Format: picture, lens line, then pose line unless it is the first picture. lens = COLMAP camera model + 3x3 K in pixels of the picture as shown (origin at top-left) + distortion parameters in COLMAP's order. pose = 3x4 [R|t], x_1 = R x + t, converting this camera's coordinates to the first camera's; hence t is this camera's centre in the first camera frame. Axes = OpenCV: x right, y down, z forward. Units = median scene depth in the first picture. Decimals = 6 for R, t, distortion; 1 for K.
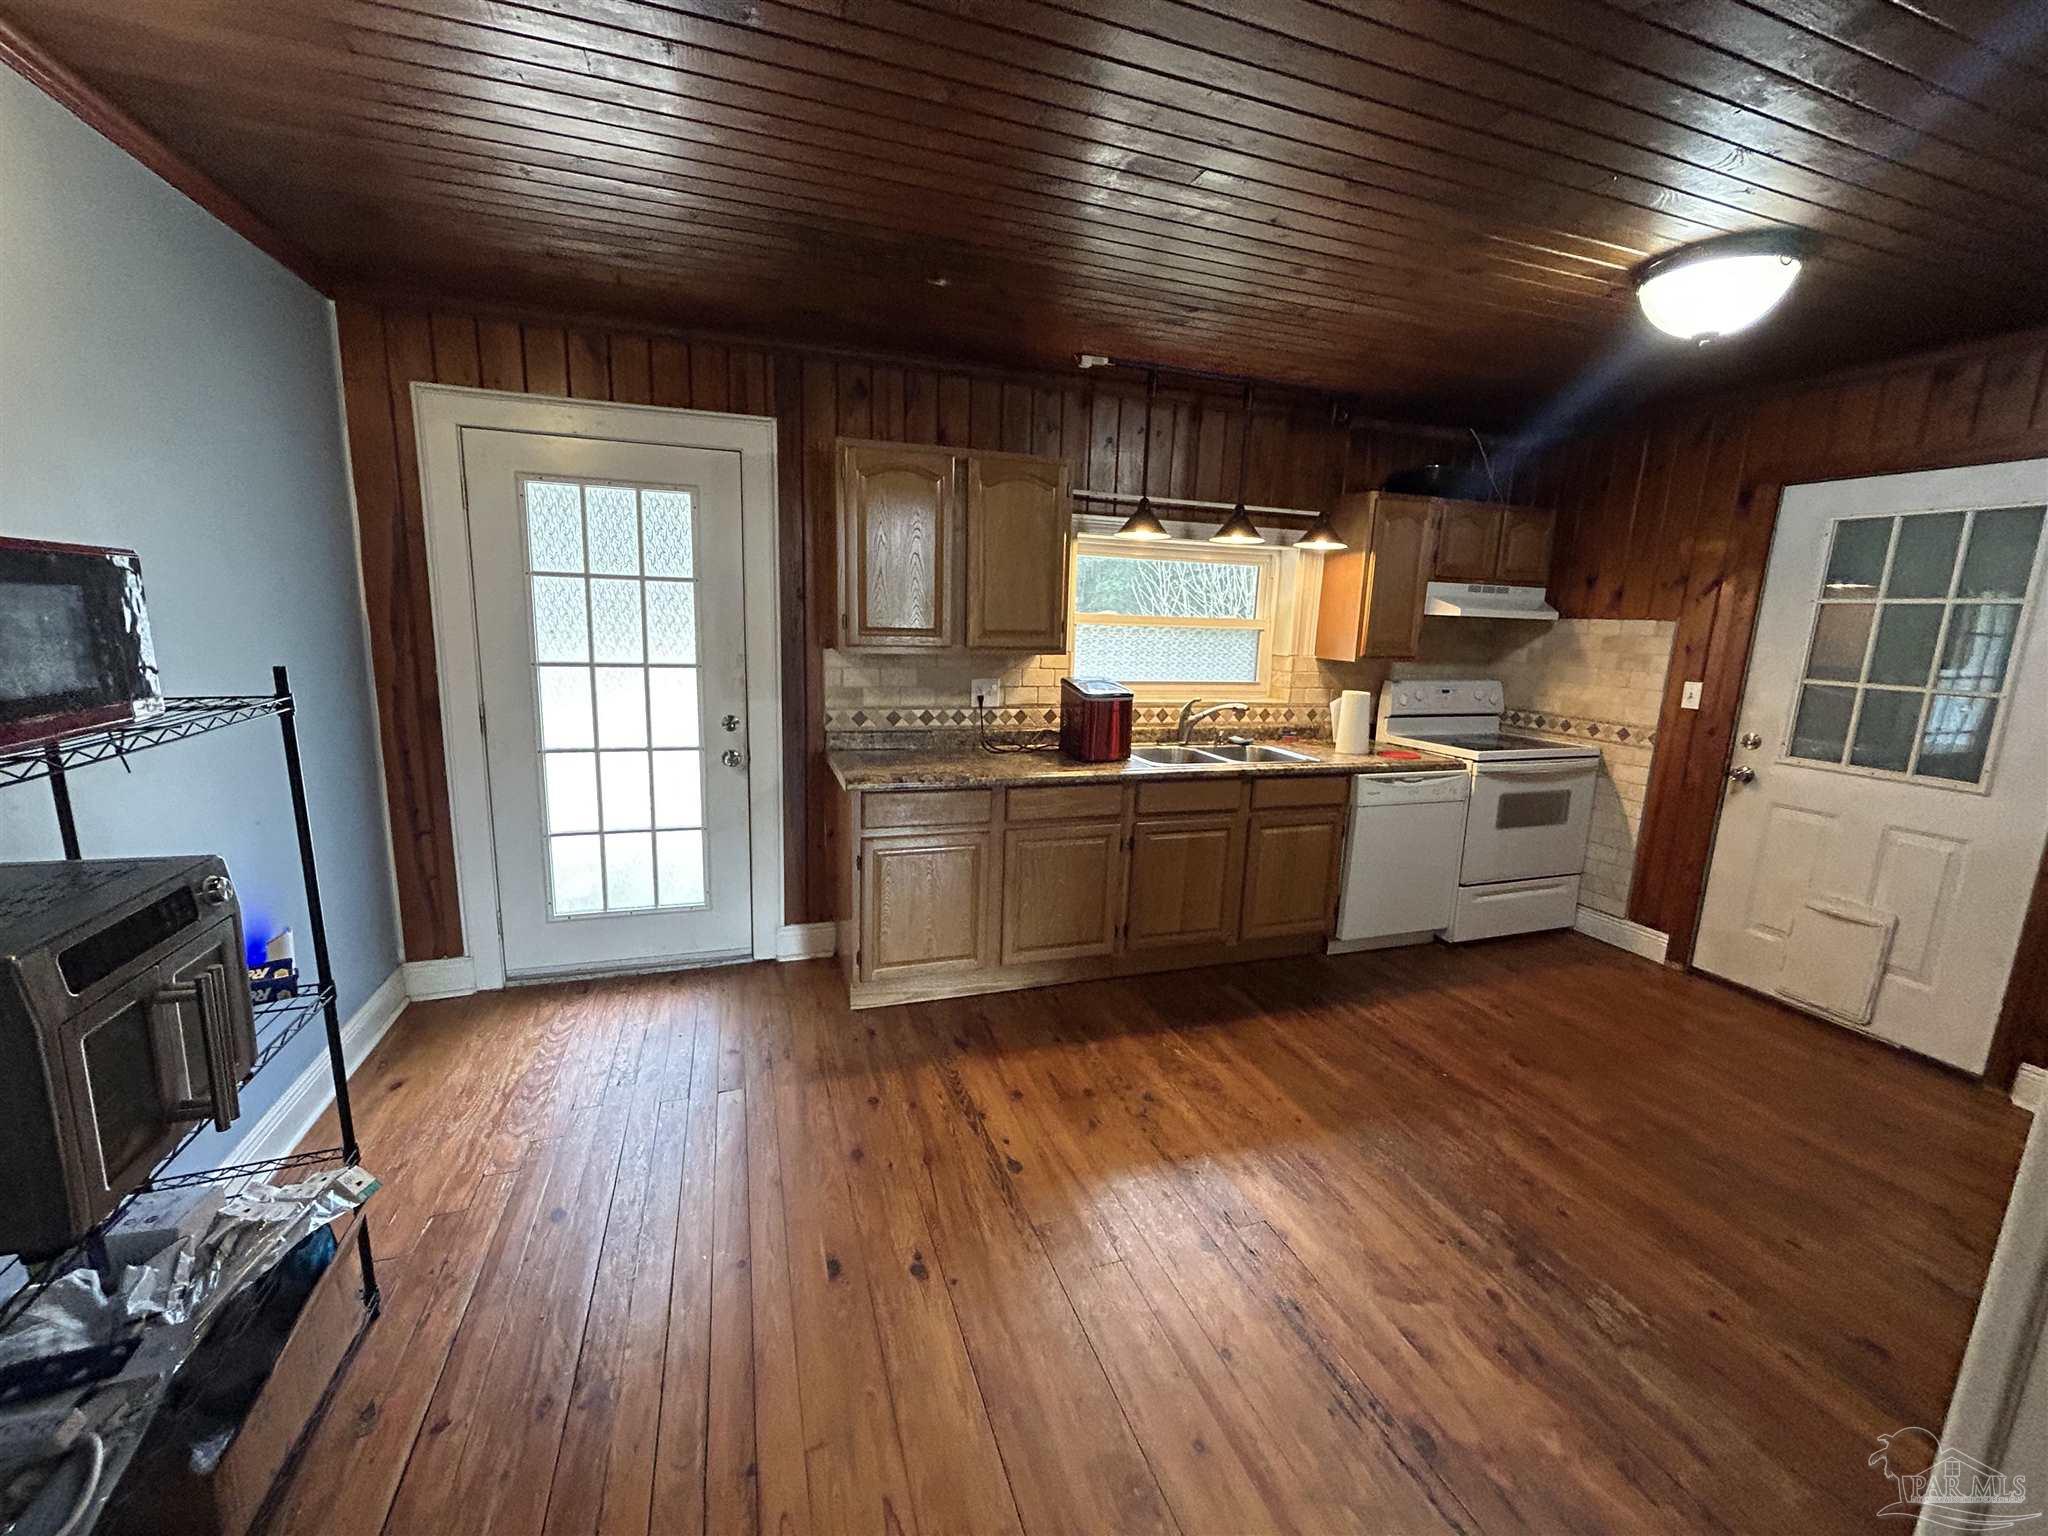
lens RADIAL K [[826.1, 0, 1024.7], [0, 826.1, 763.4], [0, 0, 1]] dist [-0.002987, -0.000100]
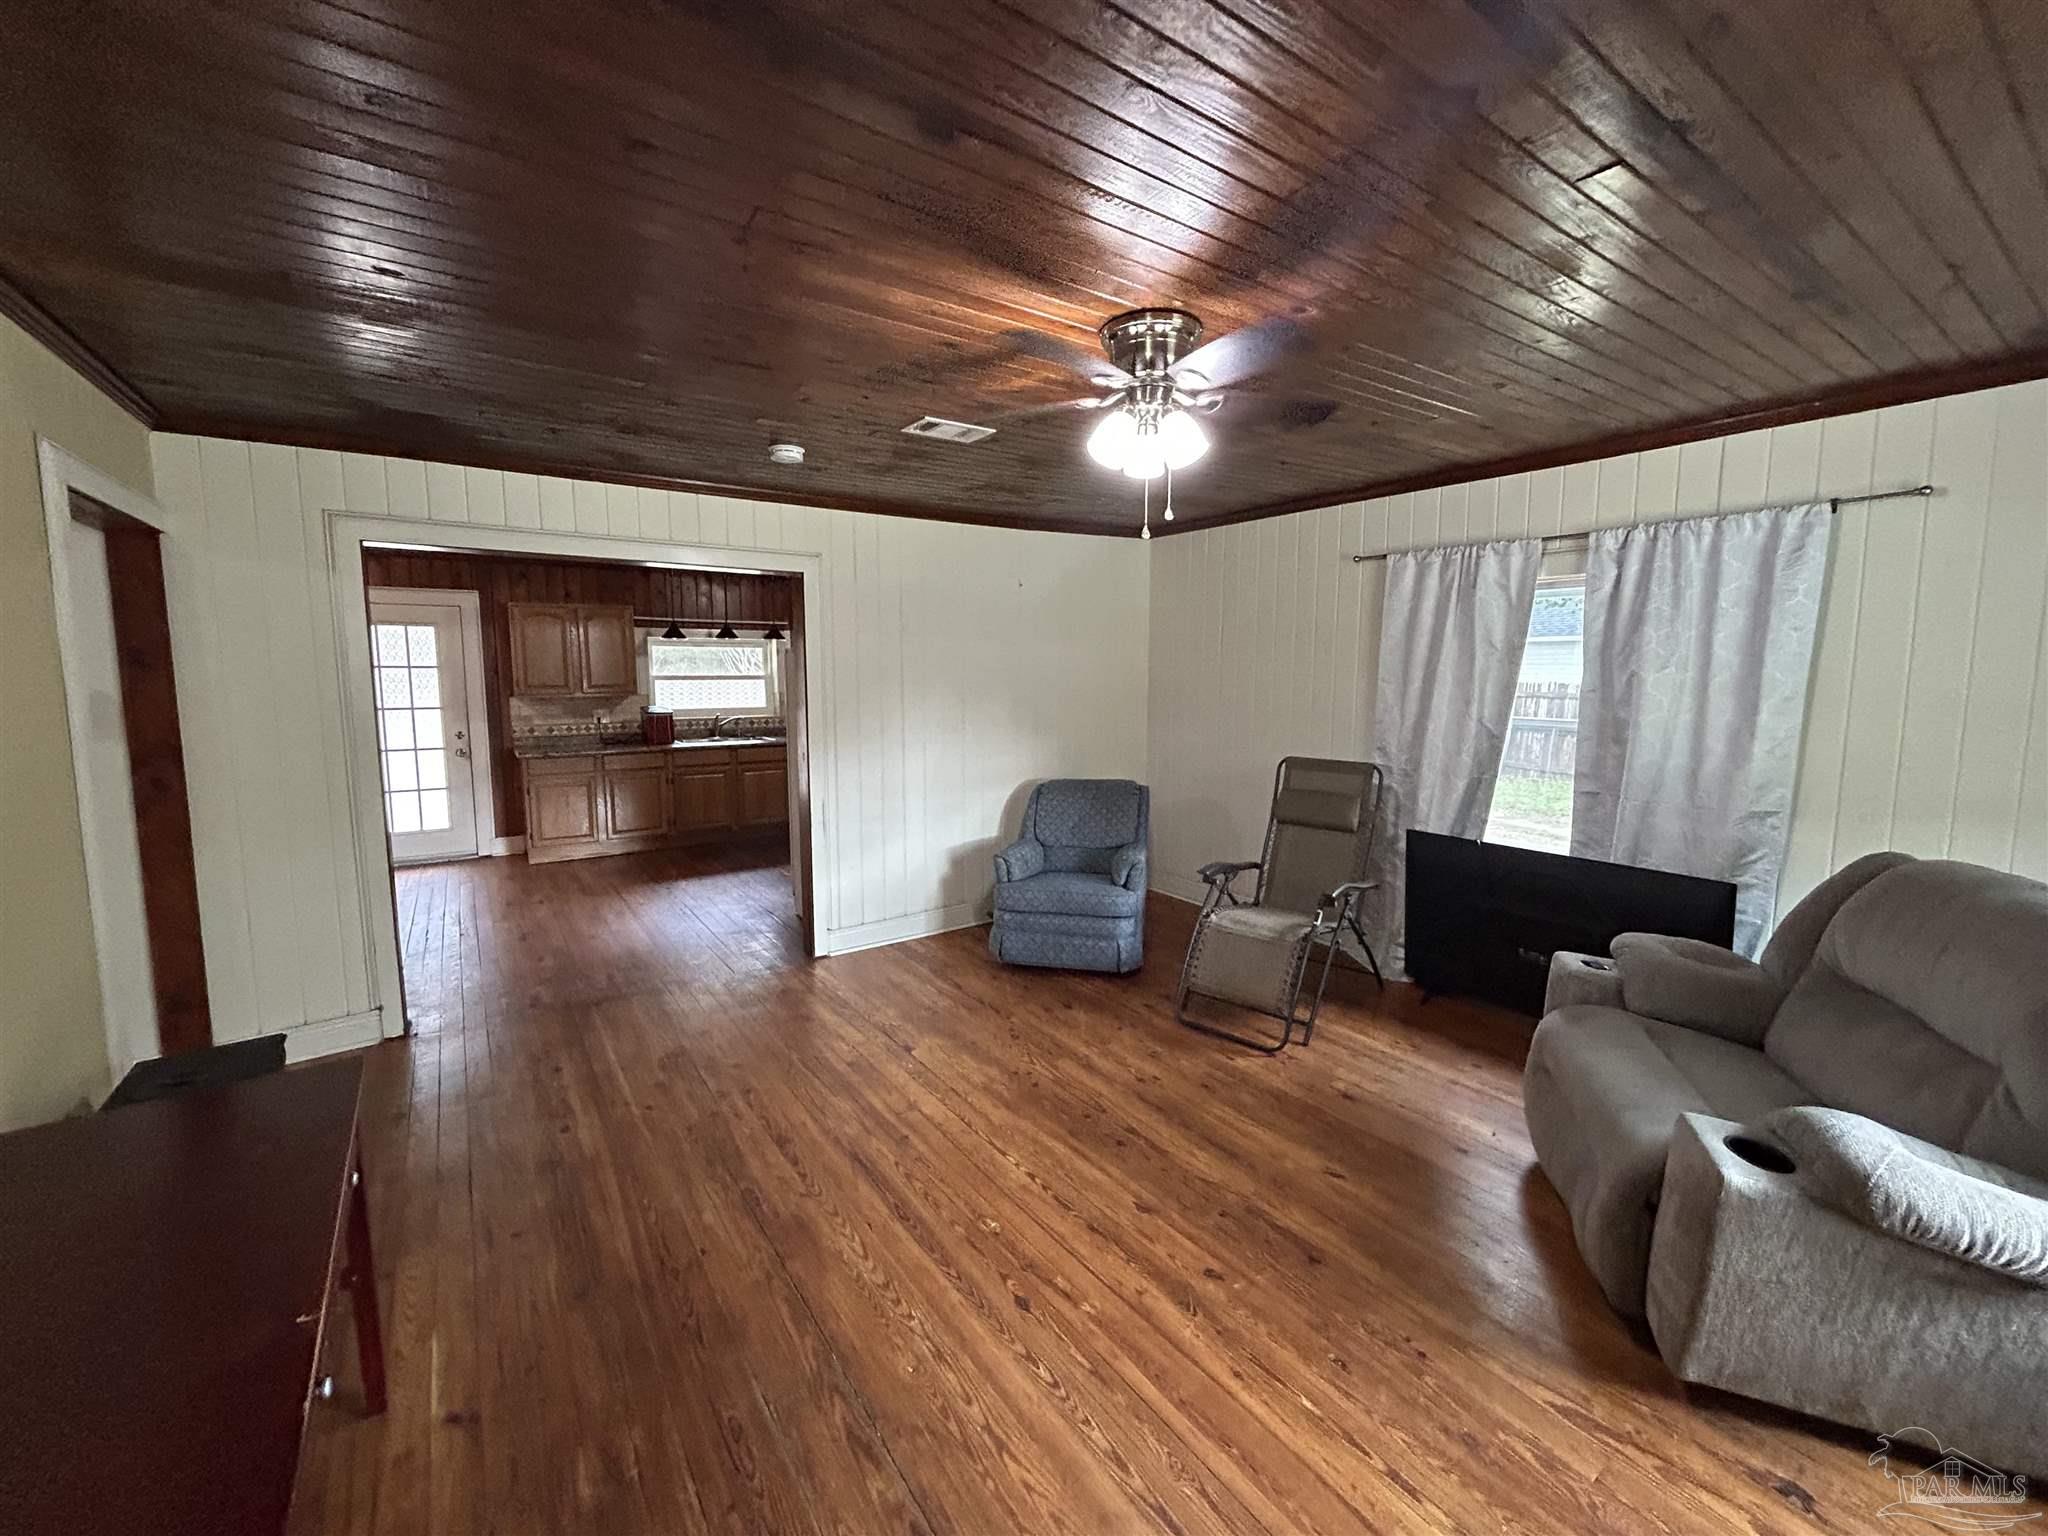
lens RADIAL K [[826.1, 0, 1019.7], [0, 826.1, 762.7], [0, 0, 1]] dist [-0.002987, -0.000100]
pose [[0.969729, -0.067397, 0.234699, 0.490972], [0.084321, 0.994456, -0.062825, 0.256201], [-0.229164, 0.080713, 0.970036, -1.261934]]
